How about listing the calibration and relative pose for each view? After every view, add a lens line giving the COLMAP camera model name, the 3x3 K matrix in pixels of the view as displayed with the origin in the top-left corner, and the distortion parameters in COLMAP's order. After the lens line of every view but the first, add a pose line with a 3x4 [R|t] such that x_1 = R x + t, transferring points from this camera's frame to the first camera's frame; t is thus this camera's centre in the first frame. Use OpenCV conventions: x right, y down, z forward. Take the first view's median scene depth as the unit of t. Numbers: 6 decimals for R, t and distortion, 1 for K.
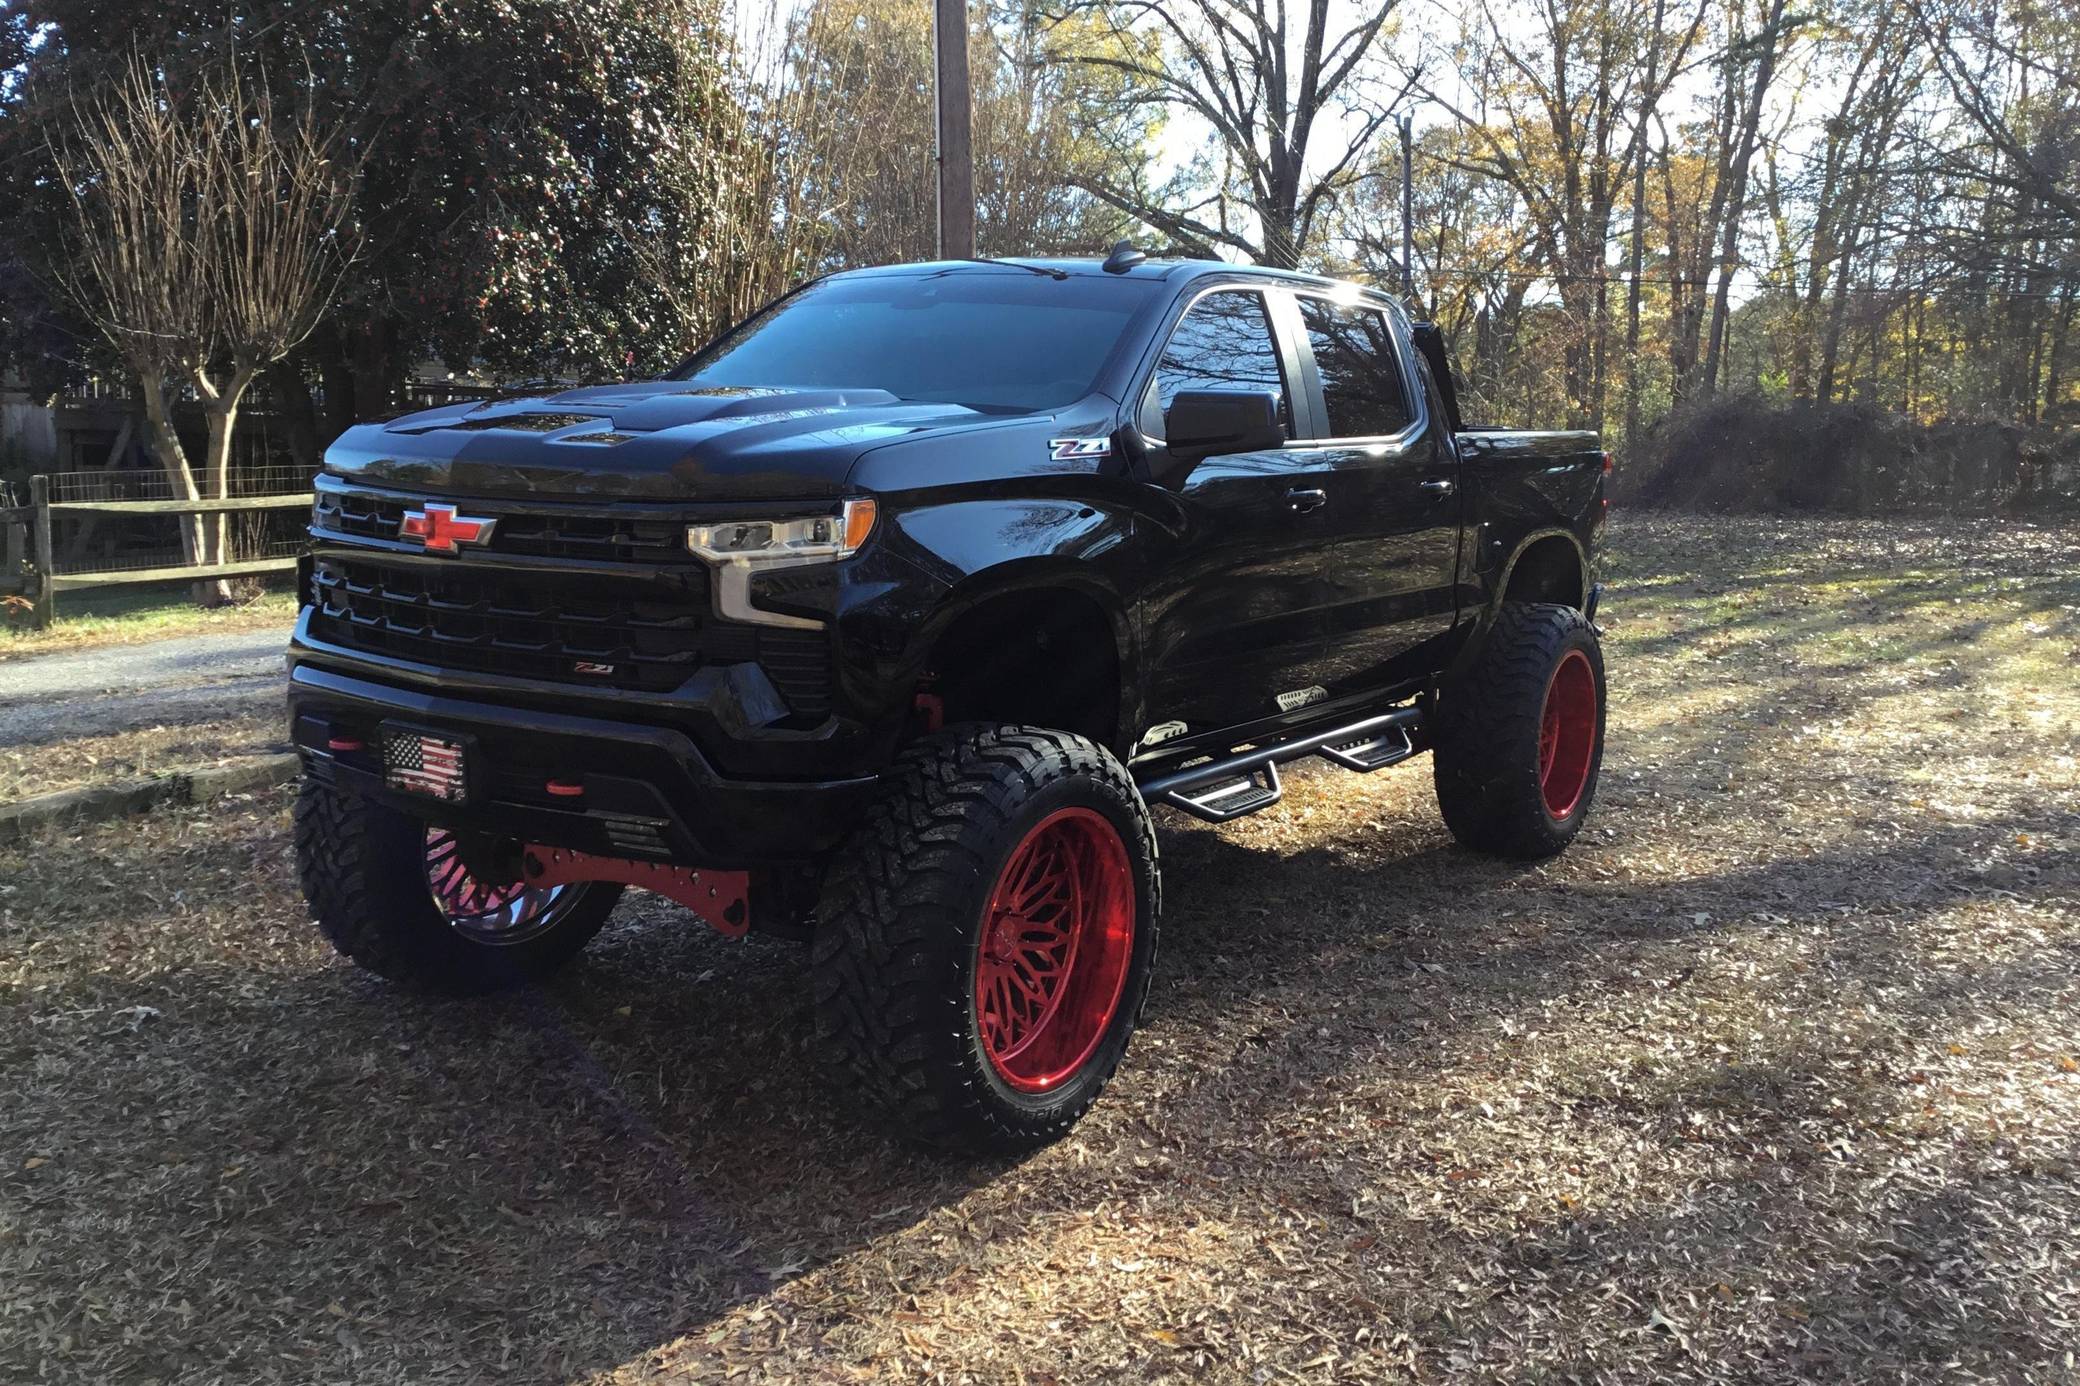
lens RADIAL K [[1821.8, 0, 1057.6], [0, 1821.8, 670.0], [0, 0, 1]] dist [0.059691, -0.010522]
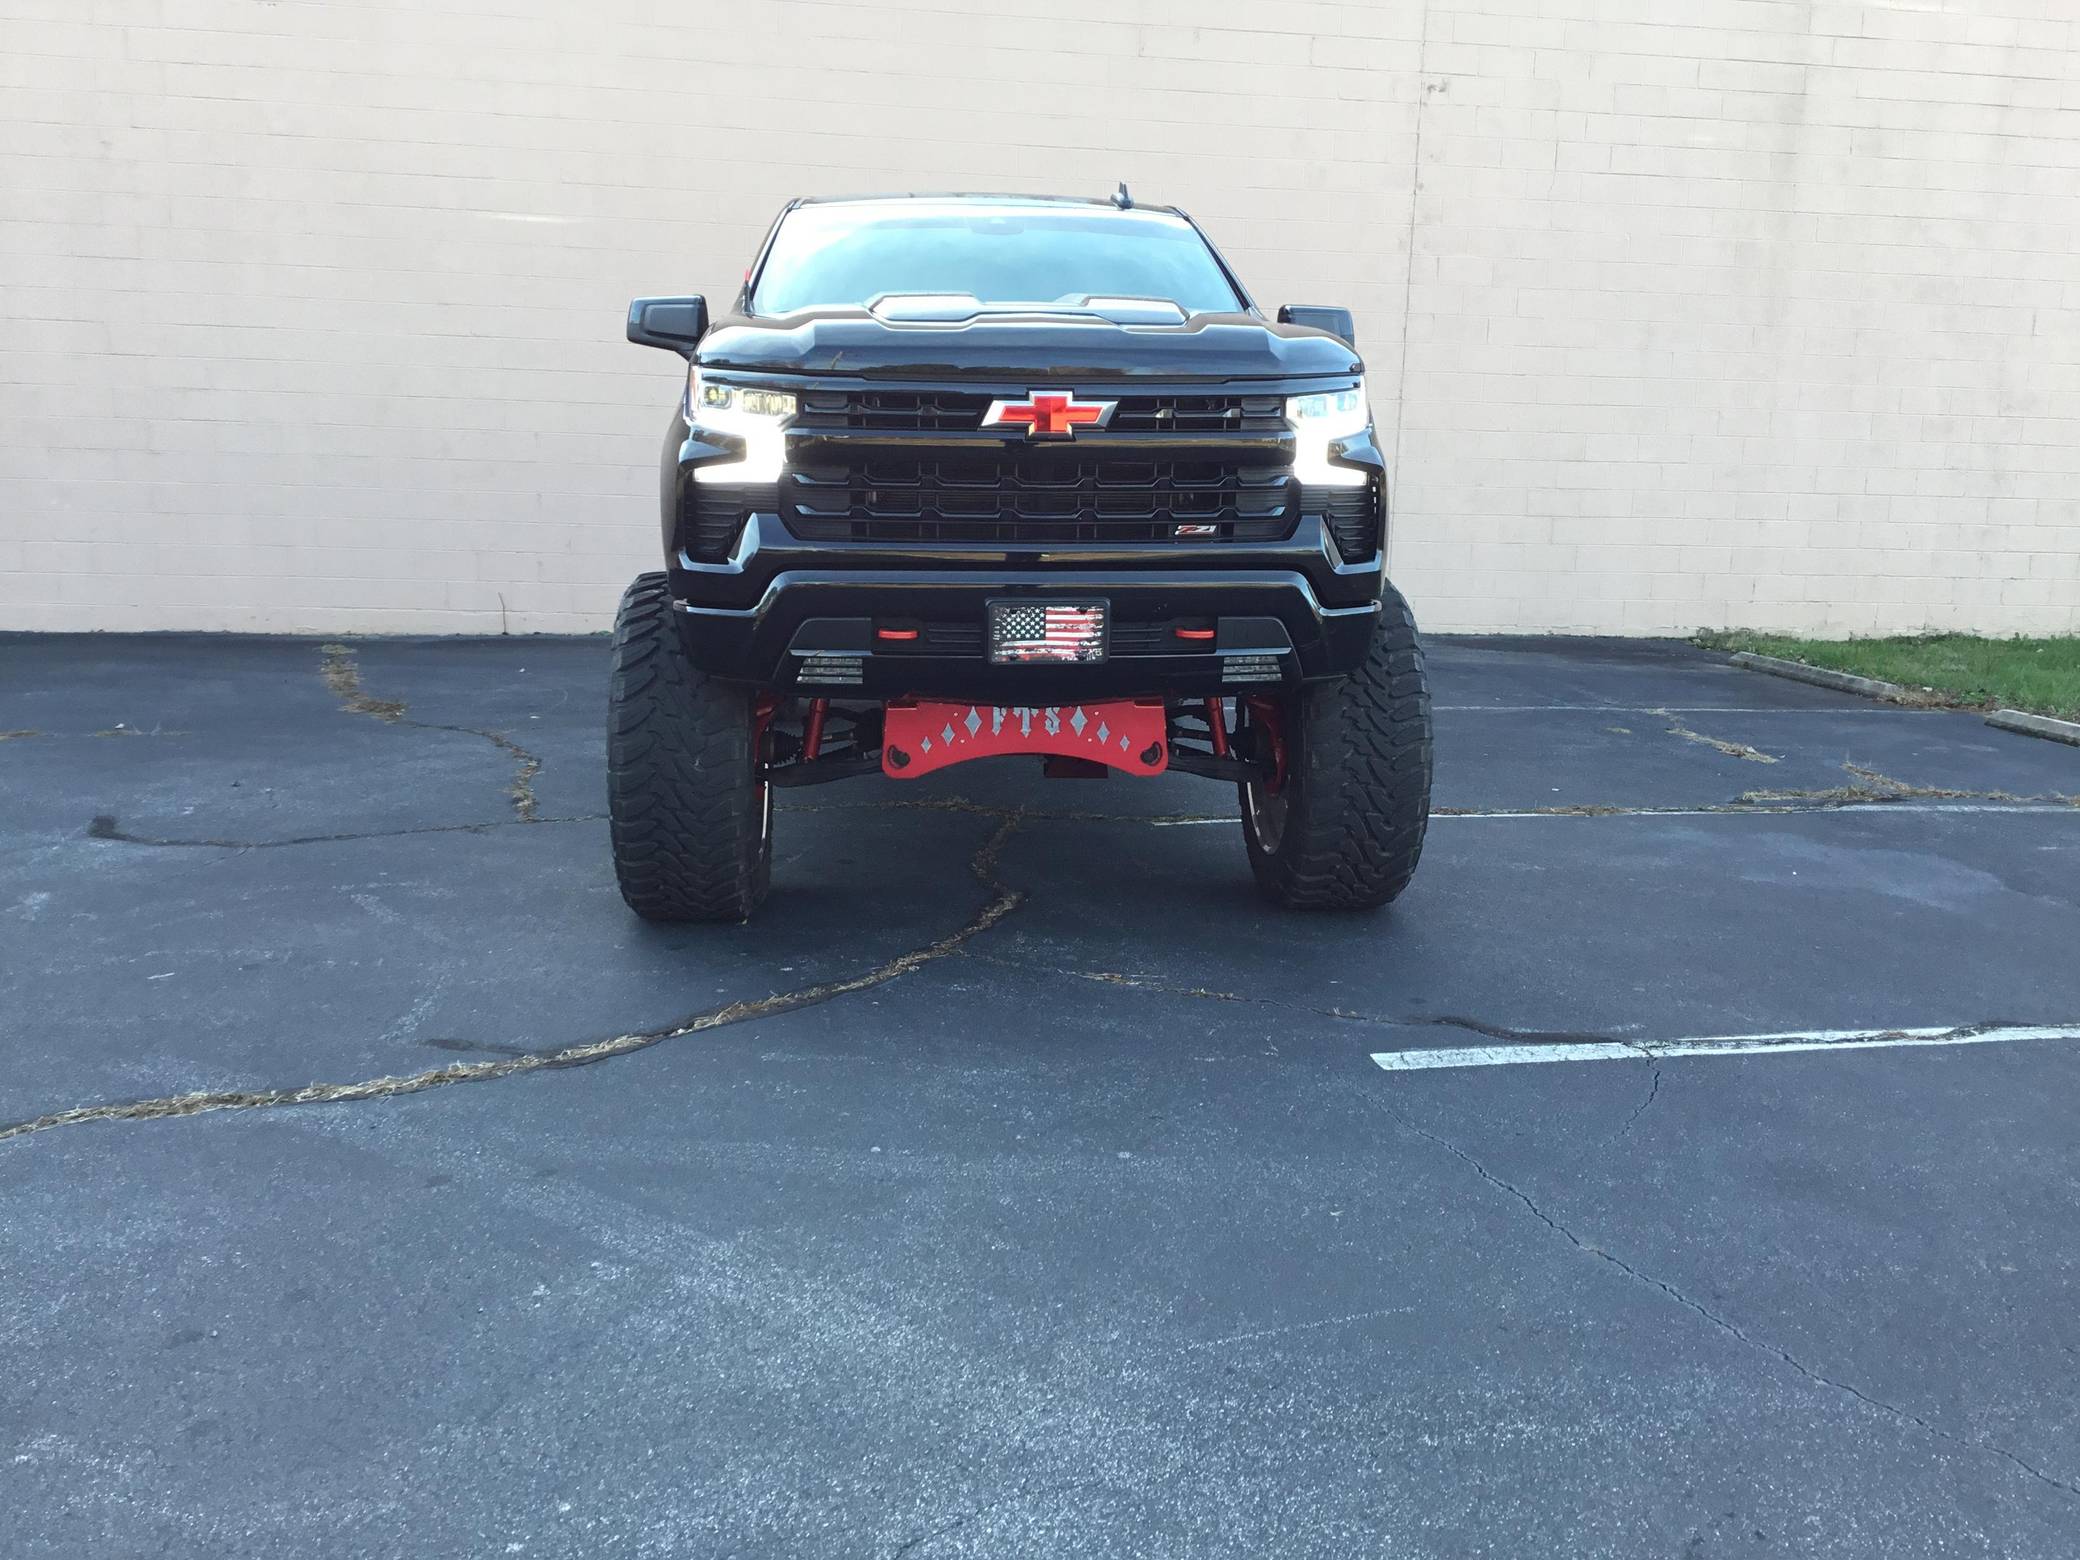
lens RADIAL K [[1838.0, 0, 1040.0], [0, 1838.0, 780.0], [0, 0, 1]] dist [0.105953, -0.141027]
pose [[0.779866, -0.141877, 0.609656, -1.032541], [0.108052, 0.989866, 0.092140, 0.036545], [-0.616550, -0.005982, 0.787293, 0.135181]]
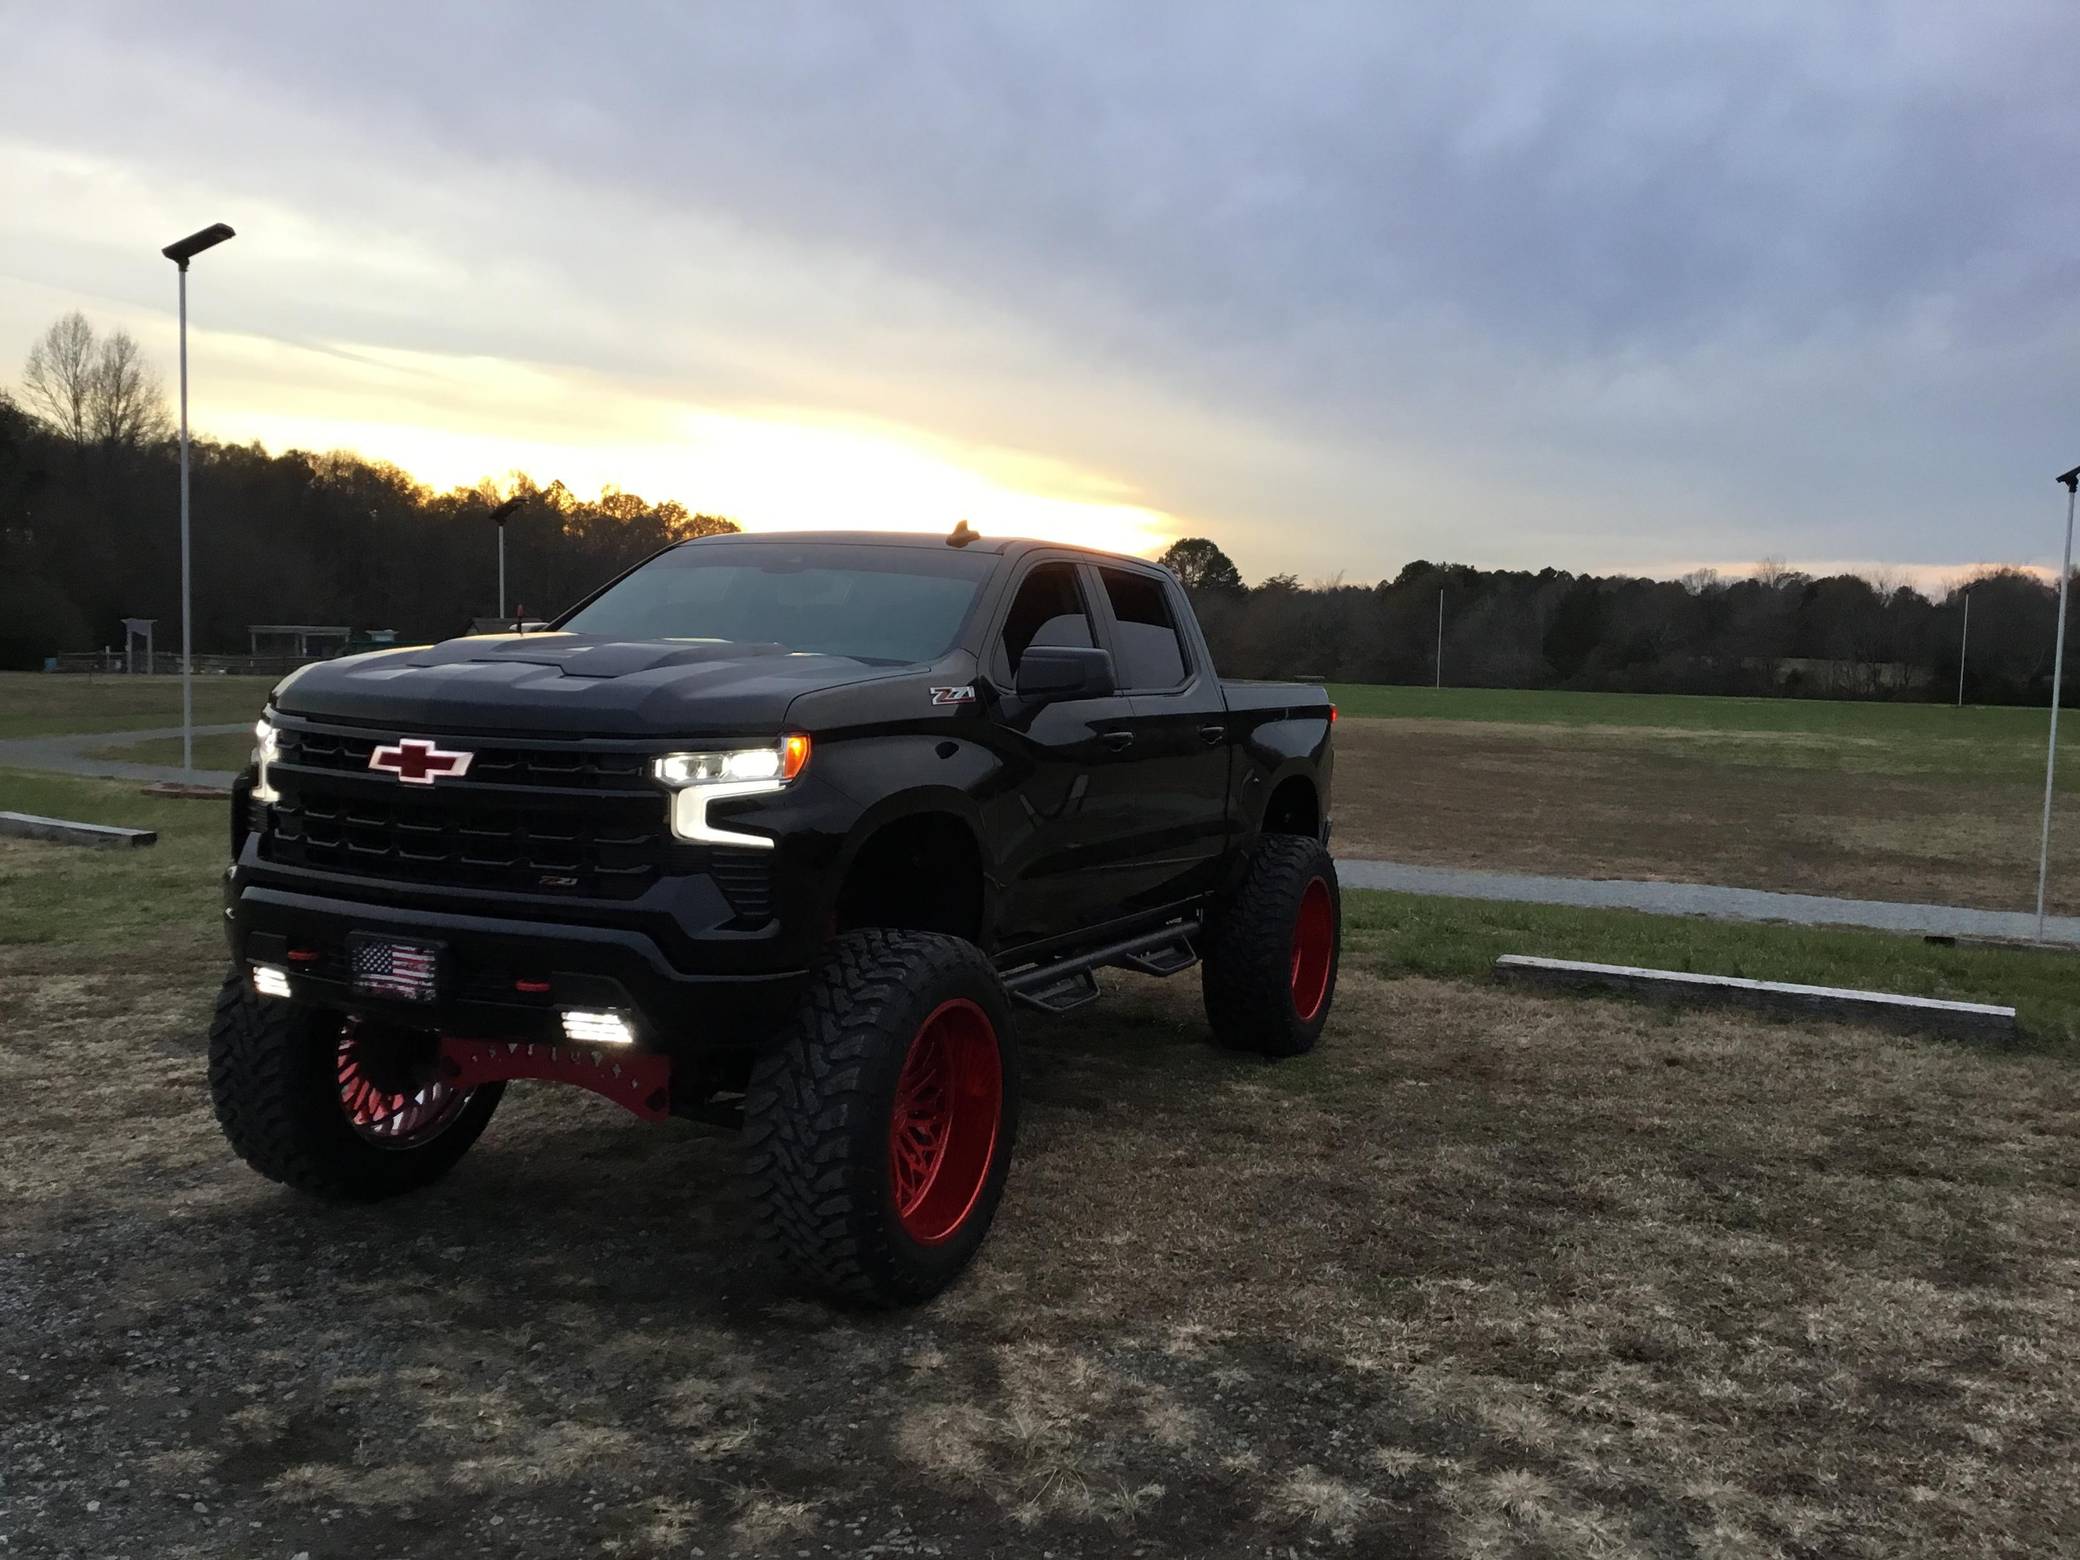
lens RADIAL K [[1826.1, 0, 1045.2], [0, 1826.1, 767.3], [0, 0, 1]] dist [0.143768, -0.256790]
pose [[0.987300, 0.000385, 0.158869, -0.130730], [0.012565, 0.996676, -0.080499, 0.024386], [-0.158372, 0.081473, 0.984013, -0.195819]]
